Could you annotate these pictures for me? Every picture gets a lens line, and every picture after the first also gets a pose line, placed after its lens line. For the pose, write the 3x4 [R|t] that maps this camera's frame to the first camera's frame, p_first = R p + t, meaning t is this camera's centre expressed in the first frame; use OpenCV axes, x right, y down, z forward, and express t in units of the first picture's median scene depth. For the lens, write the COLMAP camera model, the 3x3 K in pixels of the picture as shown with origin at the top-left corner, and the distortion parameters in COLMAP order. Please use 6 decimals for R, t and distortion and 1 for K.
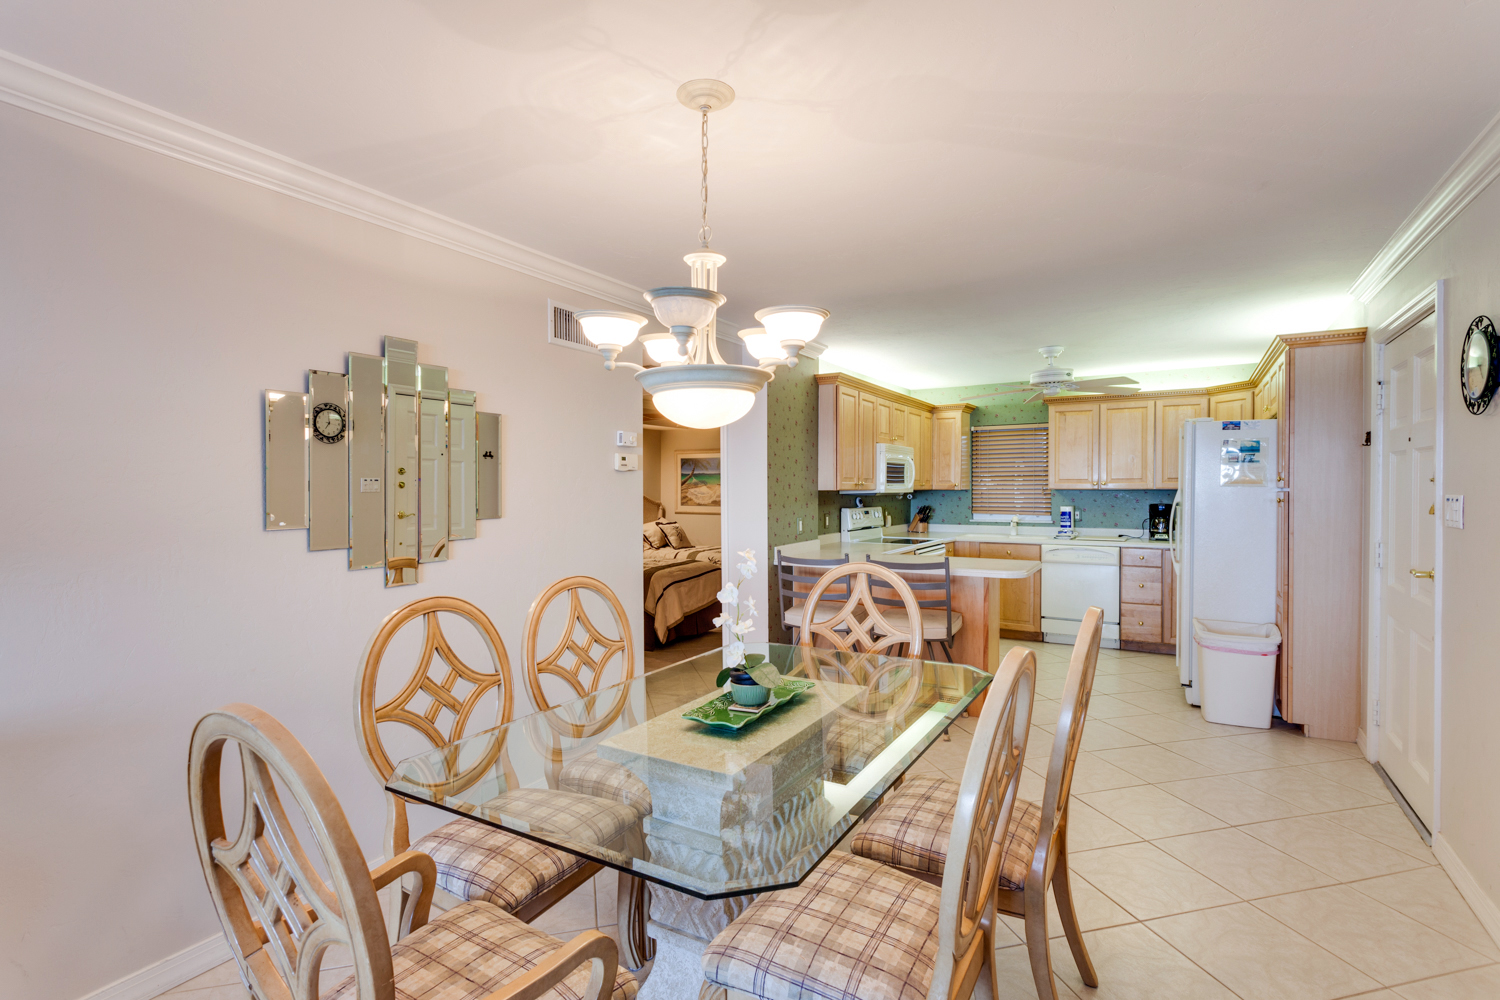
lens RADIAL K [[714.8, 0, 751.1], [0, 714.8, 492.1], [0, 0, 1]] dist [-0.000767, 0.000357]
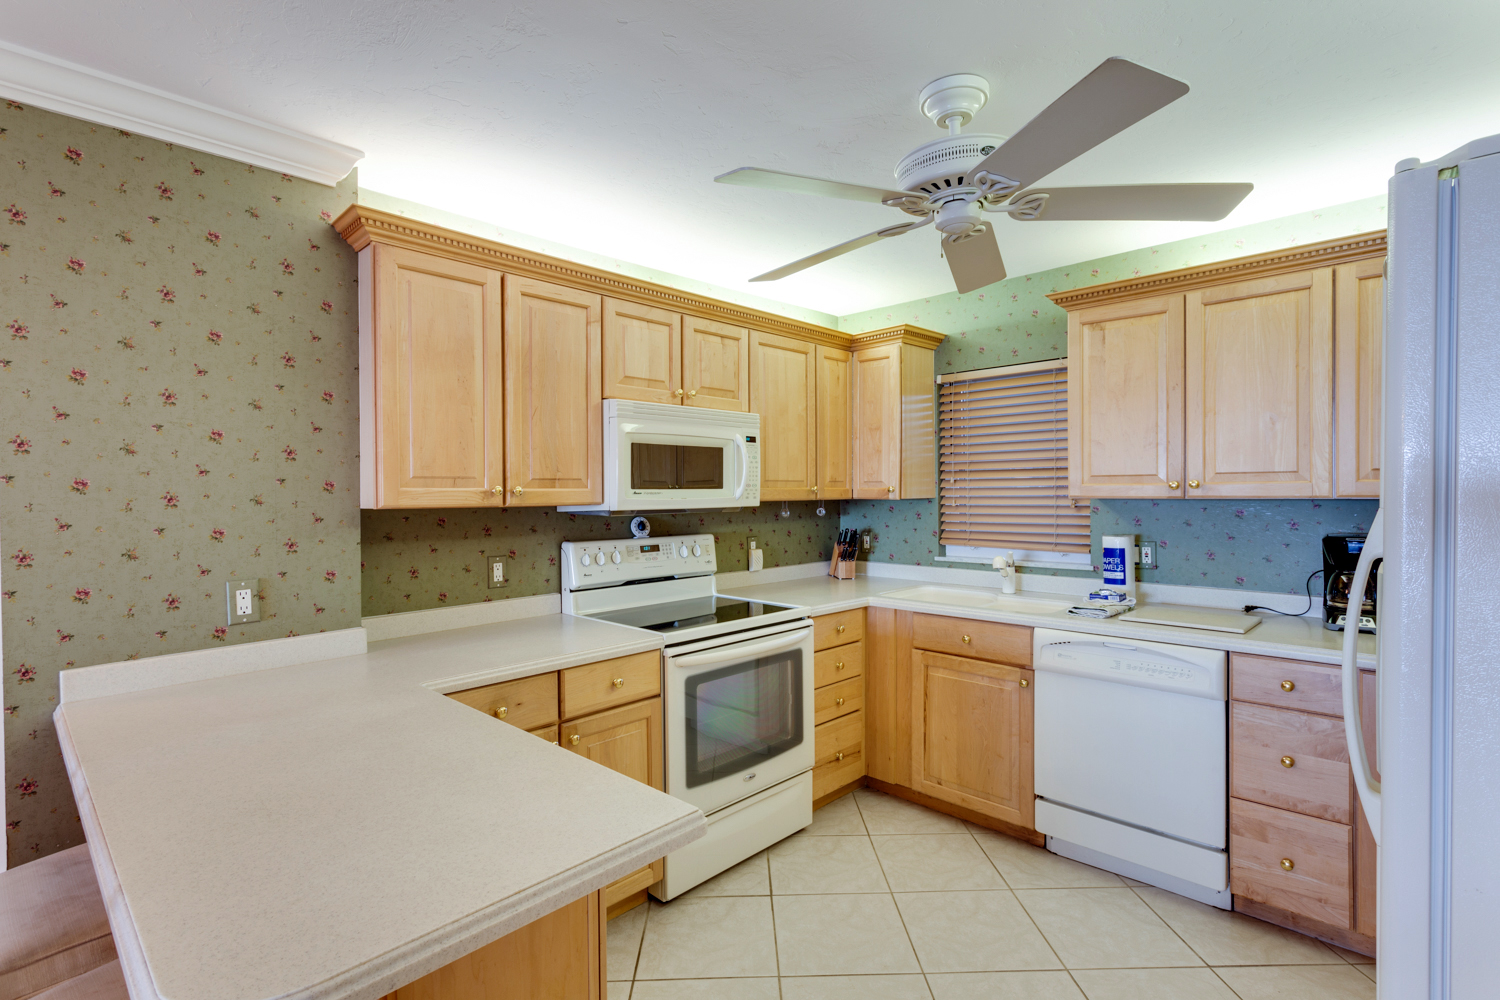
lens RADIAL K [[714.8, 0, 751.1], [0, 714.8, 492.1], [0, 0, 1]] dist [-0.000767, 0.000357]
pose [[0.973242, -0.006756, -0.229685, 0.326295], [0.005831, 0.999972, -0.004709, -0.006882], [0.229711, 0.003244, 0.973254, 0.519852]]
